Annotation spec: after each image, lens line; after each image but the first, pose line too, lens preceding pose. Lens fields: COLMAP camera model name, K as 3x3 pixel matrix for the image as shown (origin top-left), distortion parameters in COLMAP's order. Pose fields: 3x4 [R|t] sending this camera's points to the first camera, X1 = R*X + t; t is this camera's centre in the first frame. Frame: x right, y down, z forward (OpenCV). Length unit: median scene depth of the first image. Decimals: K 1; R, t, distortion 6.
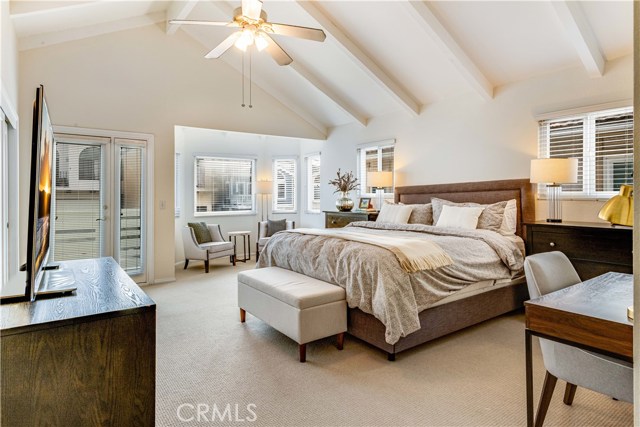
lens RADIAL K [[374.2, 0, 312.2], [0, 374.2, 193.7], [0, 0, 1]] dist [0.017546, -0.002676]
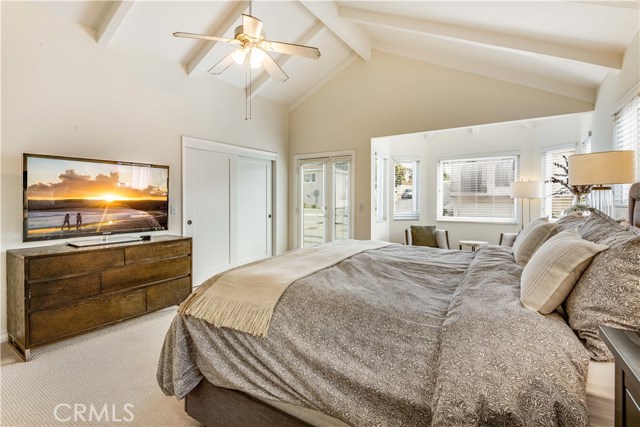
lens RADIAL K [[305.6, 0, 319.9], [0, 305.6, 201.2], [0, 0, 1]] dist [0.000283, -0.000174]
pose [[0.350583, 0.008034, -0.936497, 0.595365], [0.000594, 0.999961, 0.008801, 0.001129], [0.936531, -0.003642, 0.350565, 0.702506]]
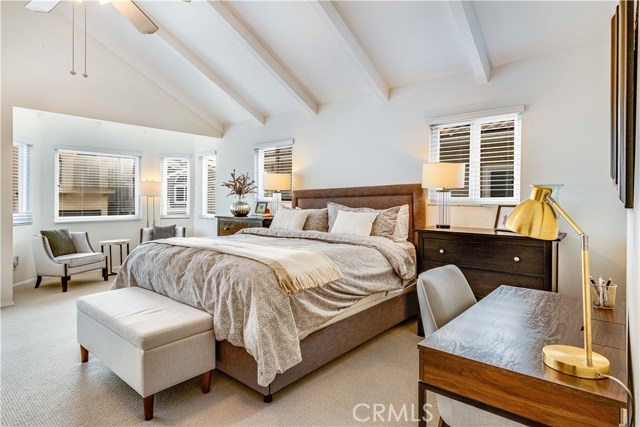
lens RADIAL K [[357.3, 0, 317.6], [0, 357.3, 201.5], [0, 0, 1]] dist [0.016126, -0.001469]
pose [[0.968904, 0.009894, 0.247238, 0.083887], [-0.012175, 0.999896, 0.007697, 0.002783], [-0.247136, -0.010468, 0.968924, 0.158553]]
